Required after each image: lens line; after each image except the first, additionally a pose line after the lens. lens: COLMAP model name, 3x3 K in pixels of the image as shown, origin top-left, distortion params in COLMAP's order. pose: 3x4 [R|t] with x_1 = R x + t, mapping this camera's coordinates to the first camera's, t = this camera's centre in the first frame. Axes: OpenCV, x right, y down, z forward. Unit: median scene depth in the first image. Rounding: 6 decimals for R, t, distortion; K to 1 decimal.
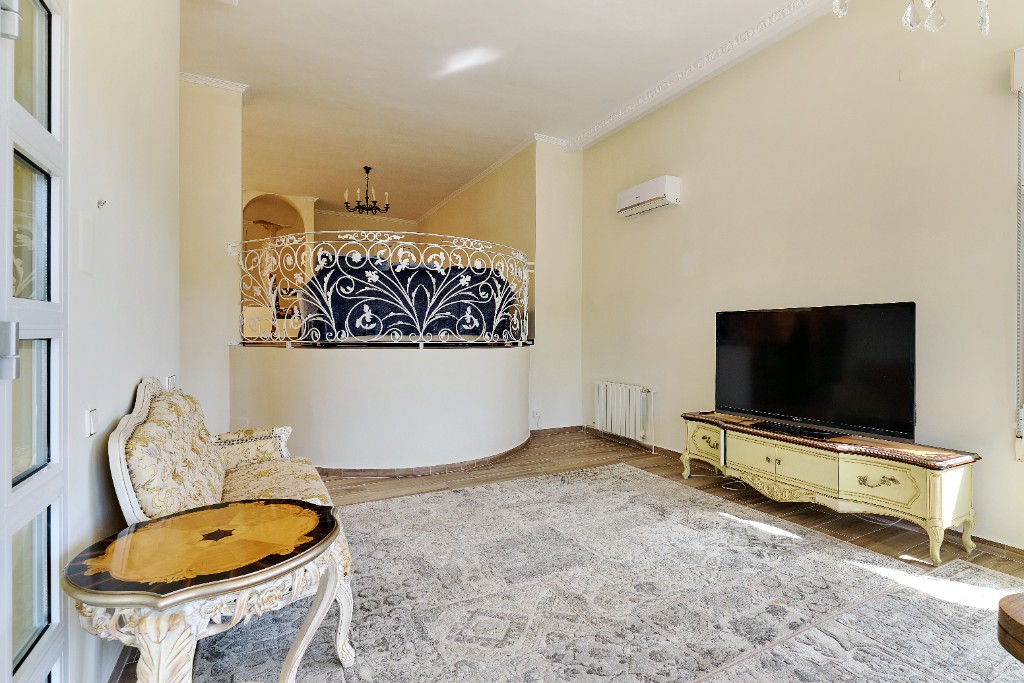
lens RADIAL K [[507.1, 0, 509.9], [0, 507.1, 338.9], [0, 0, 1]] dist [0.000510, 0.000340]
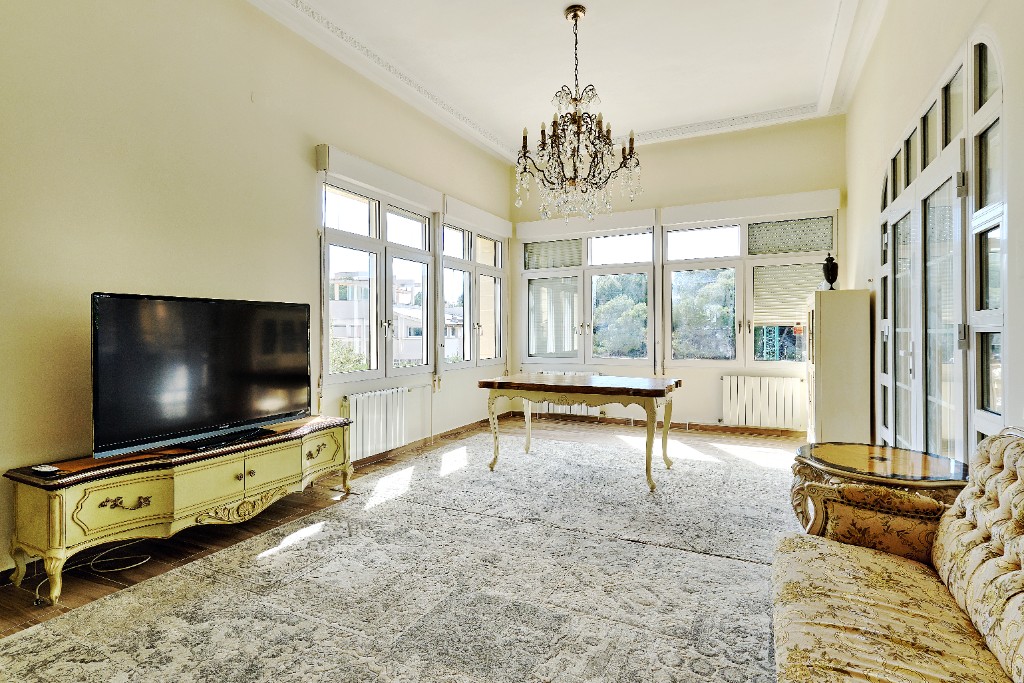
lens RADIAL K [[507.1, 0, 513.9], [0, 507.1, 340.1], [0, 0, 1]] dist [0.000510, 0.000340]
pose [[-0.608080, -0.002605, 0.793872, -0.447703], [0.016108, 0.999748, 0.015620, 0.003700], [-0.793712, 0.022286, -0.607885, 1.168371]]
